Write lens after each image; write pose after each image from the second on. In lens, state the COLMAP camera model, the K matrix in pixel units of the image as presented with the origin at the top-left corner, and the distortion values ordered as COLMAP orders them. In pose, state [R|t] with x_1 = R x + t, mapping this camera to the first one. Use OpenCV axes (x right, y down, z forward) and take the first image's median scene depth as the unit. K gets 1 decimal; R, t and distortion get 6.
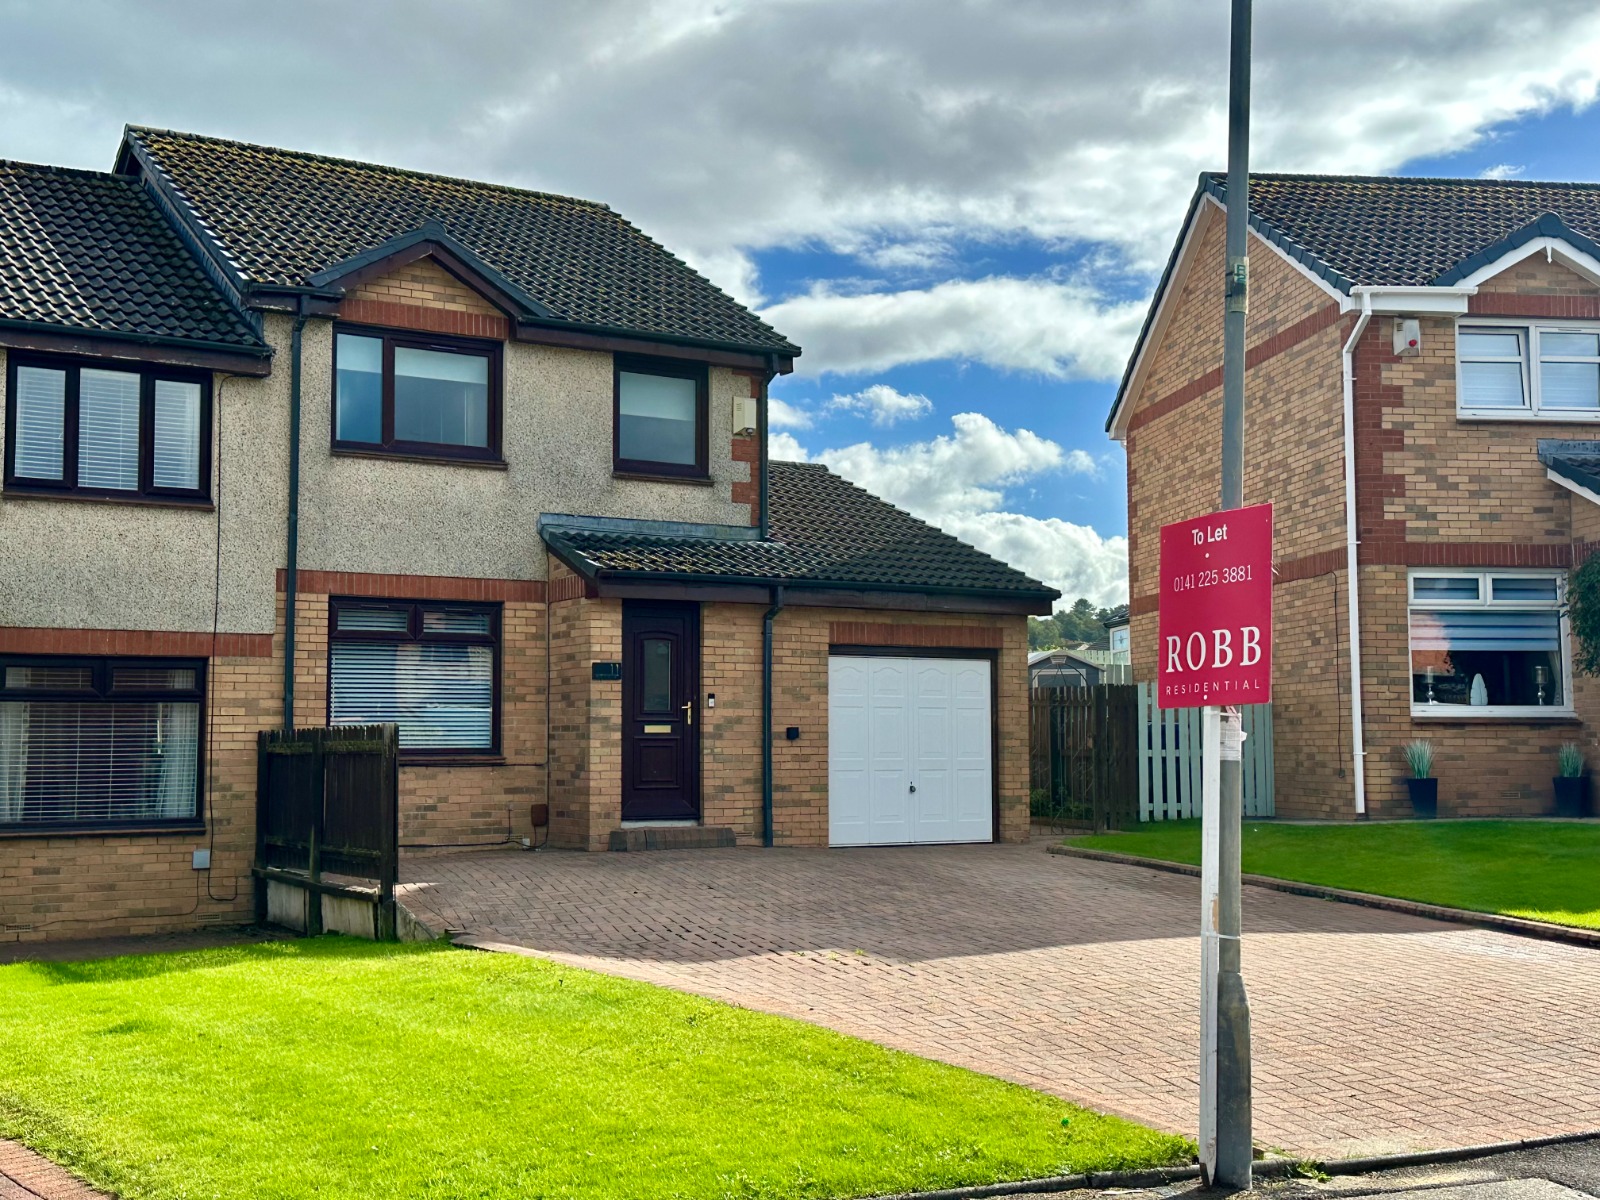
lens RADIAL K [[1954.0, 0, 800.0], [0, 1954.0, 600.0], [0, 0, 1]] dist [0.129396, 0.008640]
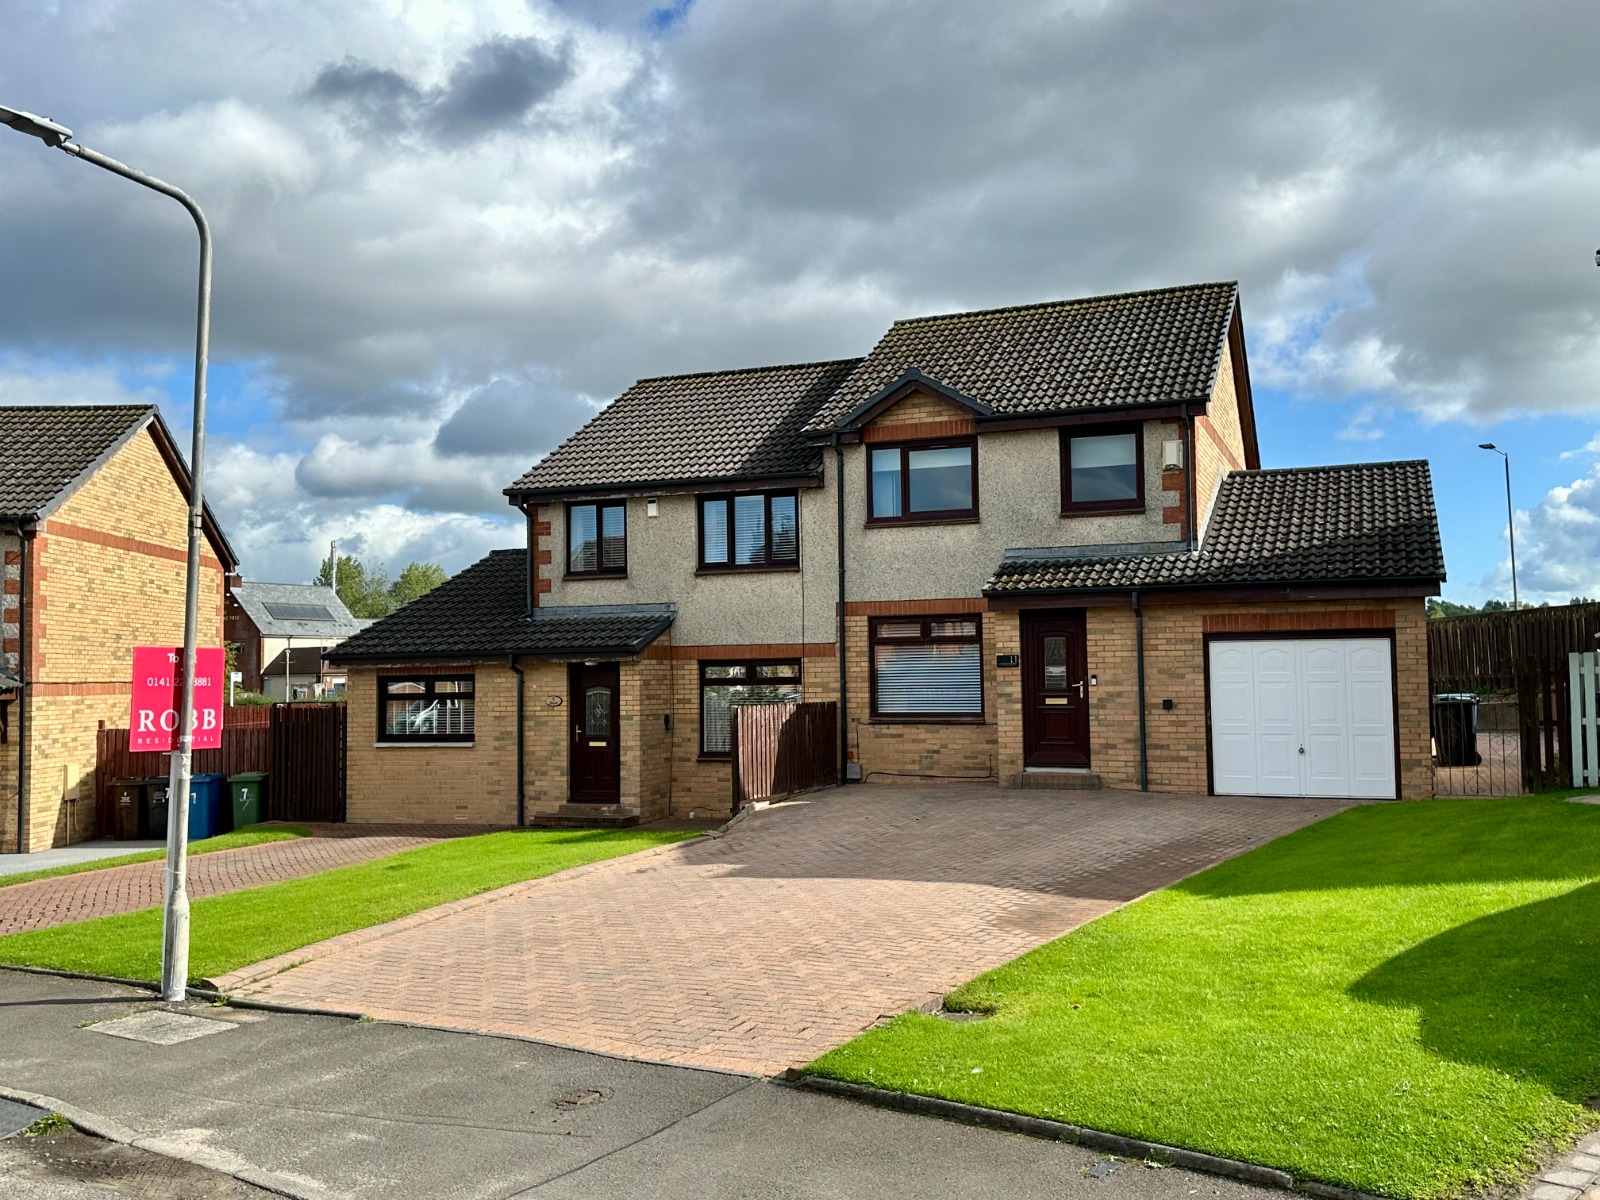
lens RADIAL K [[1484.9, 0, 800.0], [0, 1484.9, 600.0], [0, 0, 1]] dist [0.278299, -0.562300]
pose [[0.598756, -0.046480, -0.799582, 0.662861], [0.075322, 0.997158, -0.001561, -0.017284], [0.797382, -0.059291, 0.600555, 0.220792]]
